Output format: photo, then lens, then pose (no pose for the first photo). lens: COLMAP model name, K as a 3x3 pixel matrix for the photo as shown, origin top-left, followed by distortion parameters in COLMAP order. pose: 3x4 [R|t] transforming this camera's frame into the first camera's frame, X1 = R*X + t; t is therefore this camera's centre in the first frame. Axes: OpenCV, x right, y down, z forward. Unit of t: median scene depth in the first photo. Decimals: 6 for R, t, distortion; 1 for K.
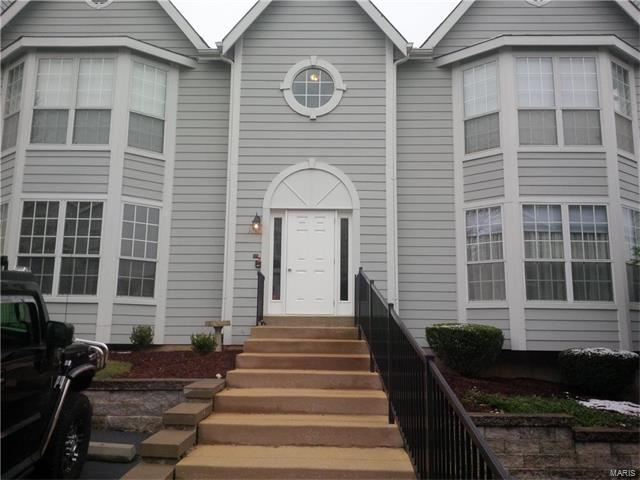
lens RADIAL K [[583.9, 0, 318.6], [0, 583.9, 239.6], [0, 0, 1]] dist [0.082872, -0.159557]
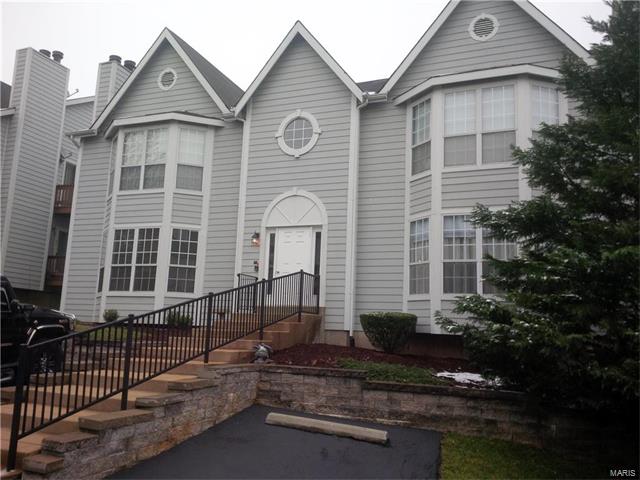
lens RADIAL K [[583.9, 0, 317.4], [0, 583.9, 238.5], [0, 0, 1]] dist [0.082872, -0.159557]
pose [[0.935541, -0.037091, -0.351266, 0.501697], [0.034682, 0.999312, -0.013148, -0.004798], [0.351512, 0.000118, 0.936183, -0.223067]]
